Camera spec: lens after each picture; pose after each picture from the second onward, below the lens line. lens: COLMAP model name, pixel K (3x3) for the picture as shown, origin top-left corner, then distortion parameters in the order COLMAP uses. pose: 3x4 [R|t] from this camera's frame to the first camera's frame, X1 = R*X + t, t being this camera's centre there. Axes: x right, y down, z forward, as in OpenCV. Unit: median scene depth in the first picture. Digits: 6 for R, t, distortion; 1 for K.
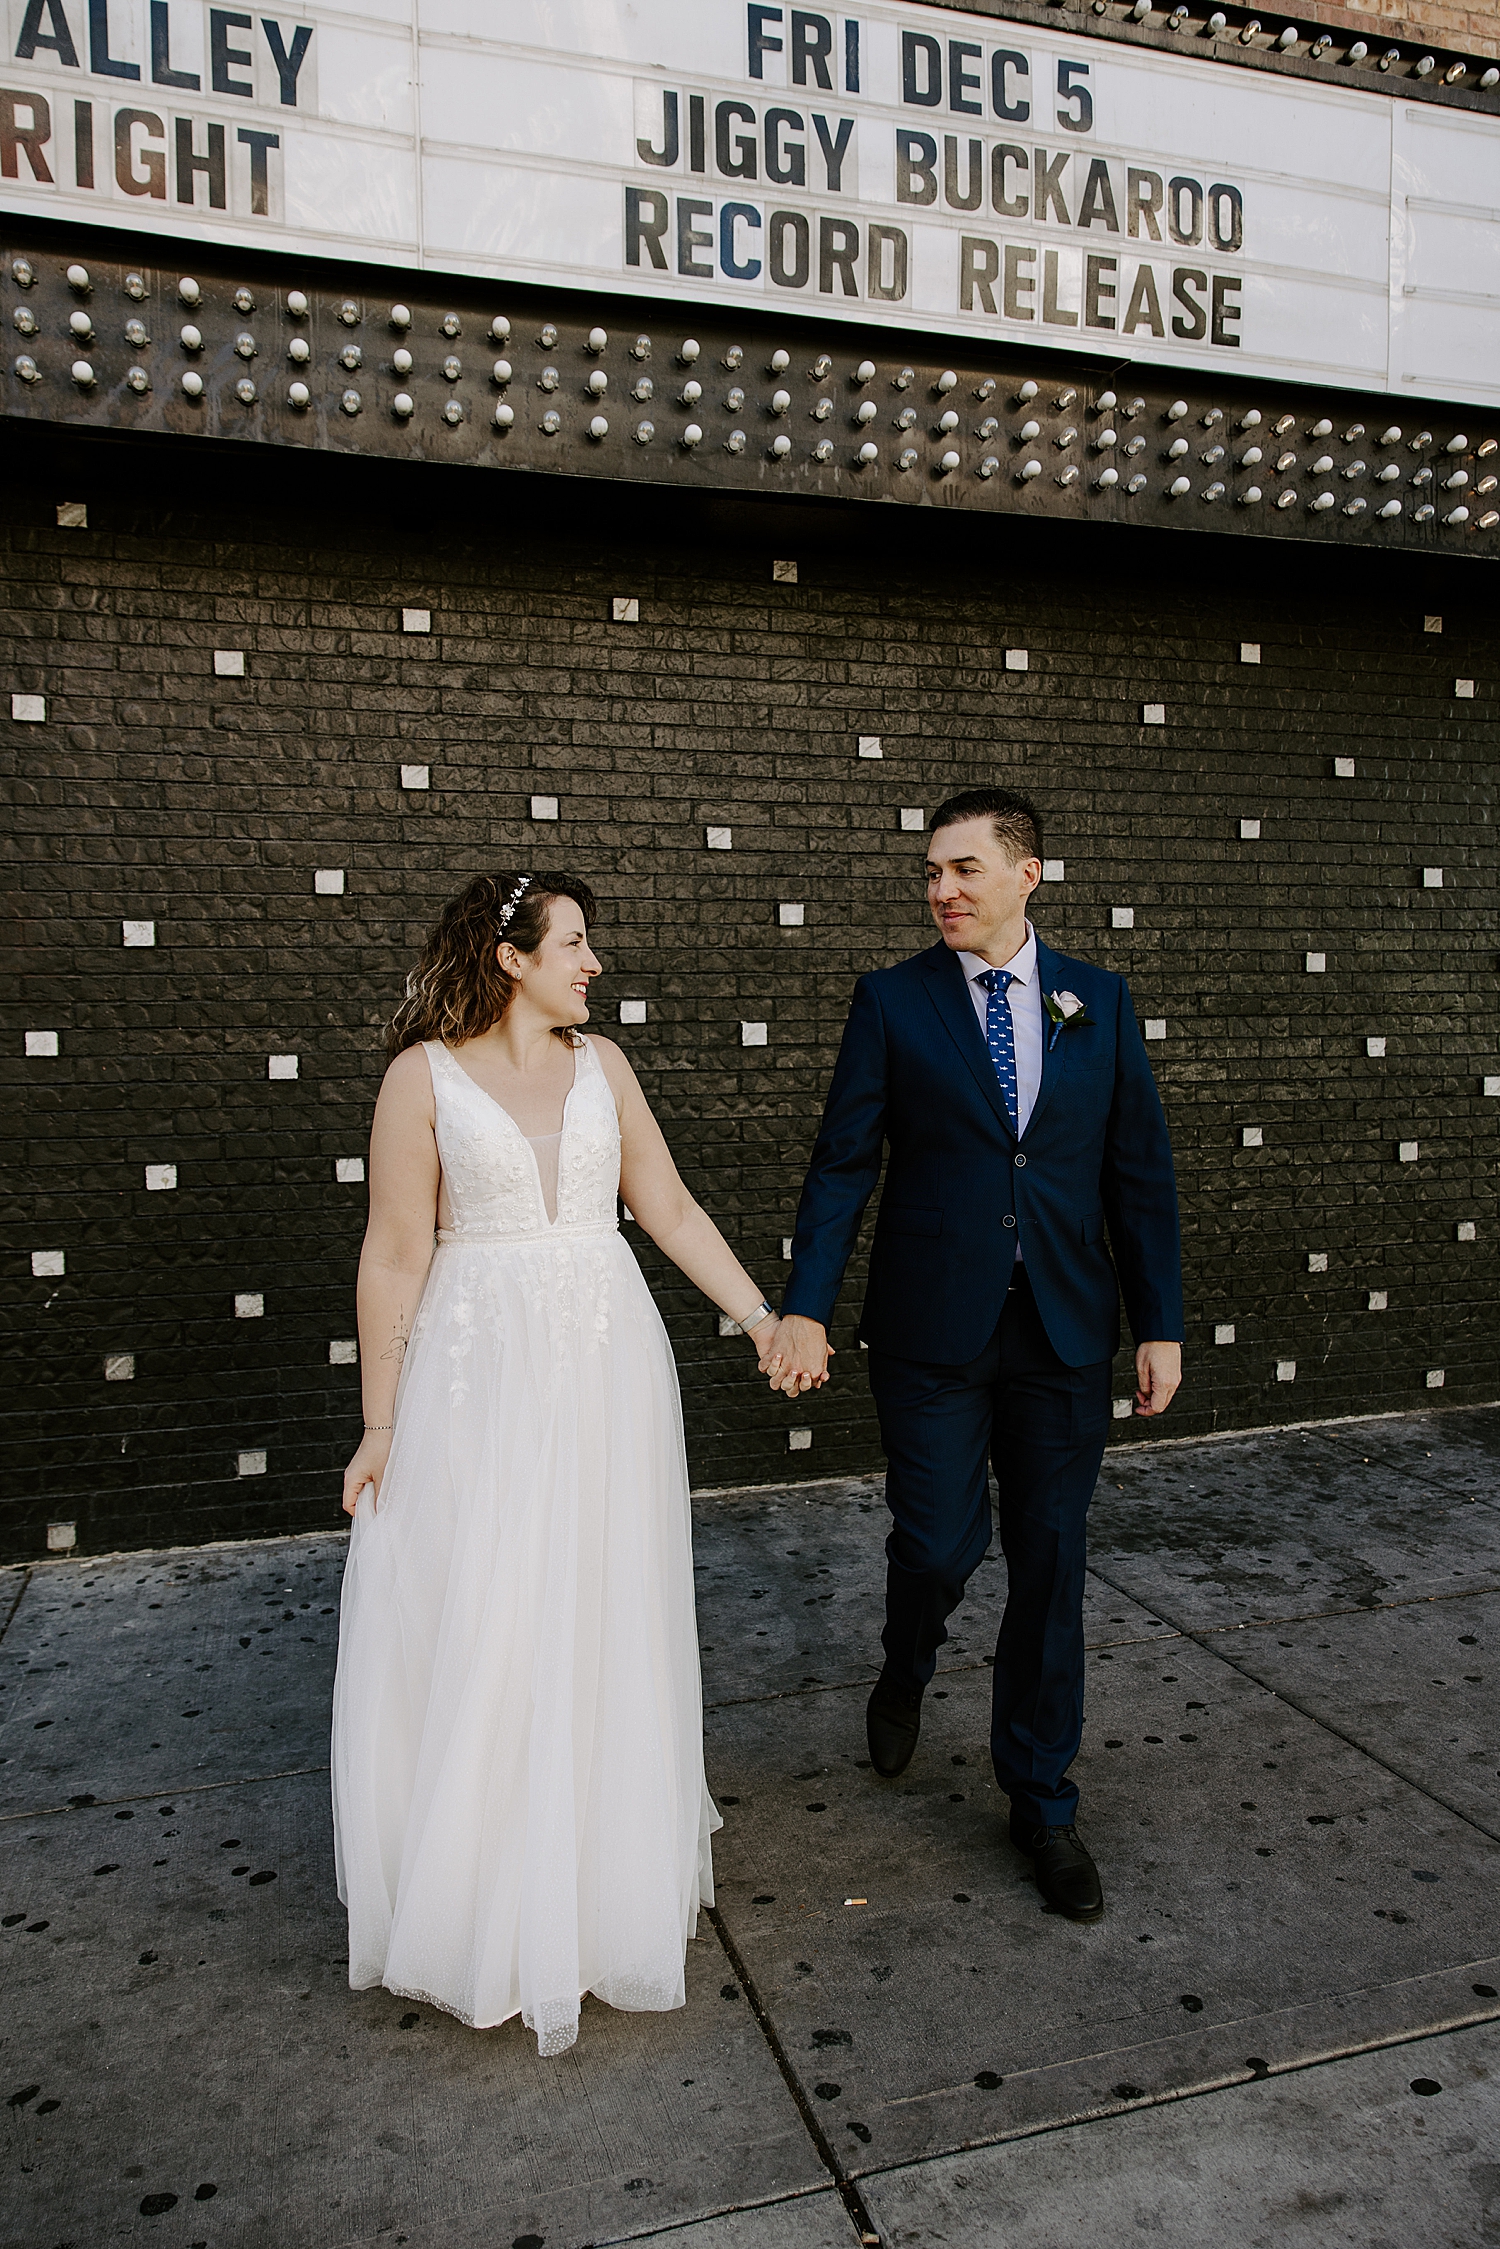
lens RADIAL K [[1693.0, 0, 749.3], [0, 1693.0, 1130.4], [0, 0, 1]] dist [-0.061847, -0.000752]
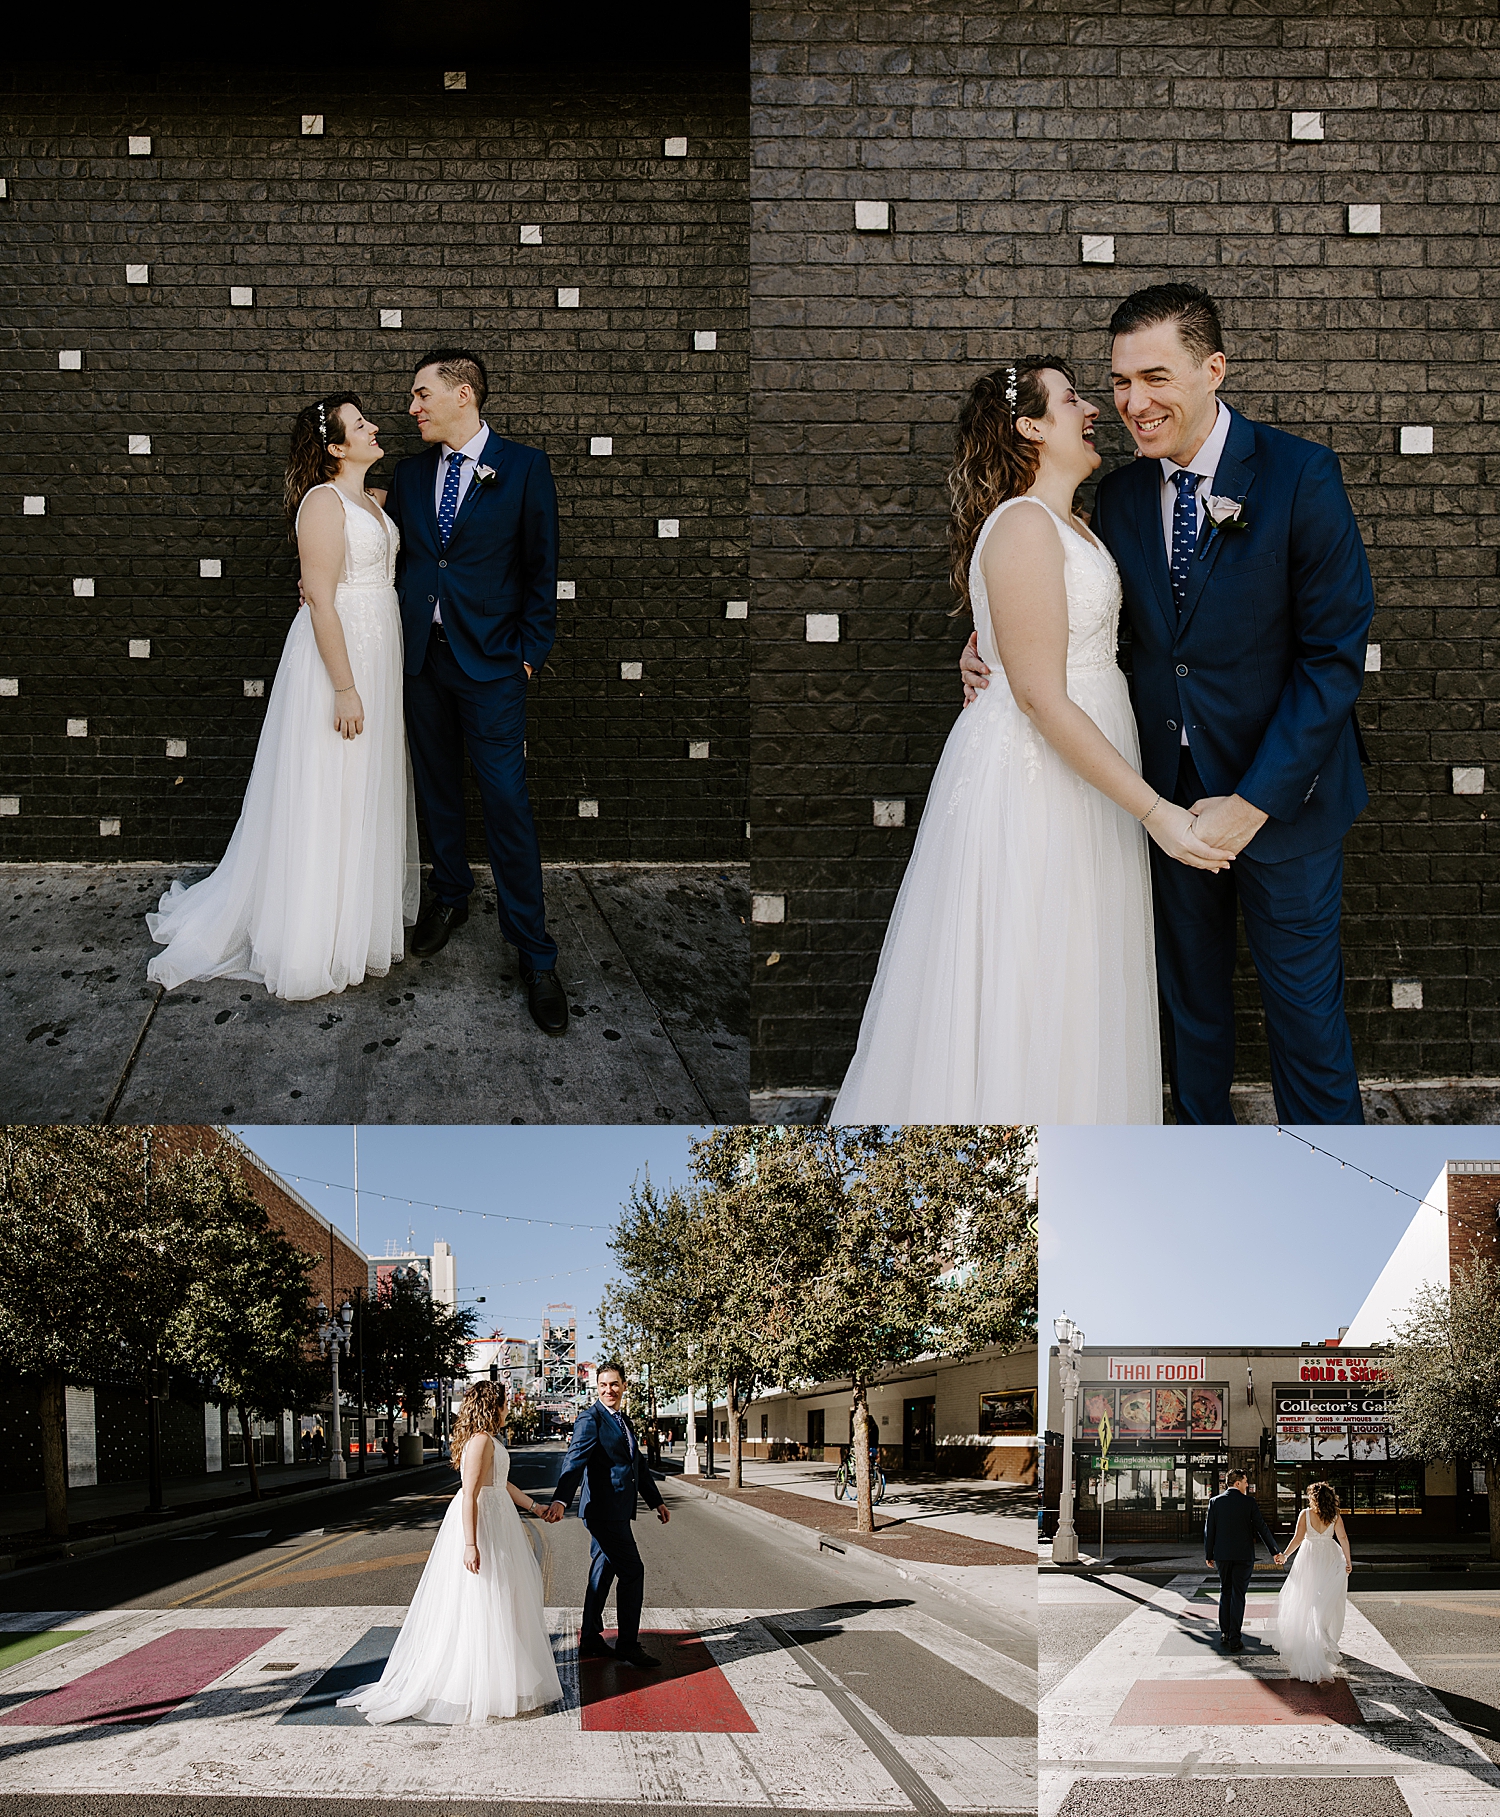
lens RADIAL K [[2372.4, 0, 750.8], [0, 2372.4, 906.8], [0, 0, 1]] dist [-0.032719, 0.000000]
pose [[0.943512, 0.073984, -0.322972, 0.797988], [-0.036682, 0.992084, 0.120098, 0.028543], [0.329301, -0.101467, 0.938757, -0.527749]]
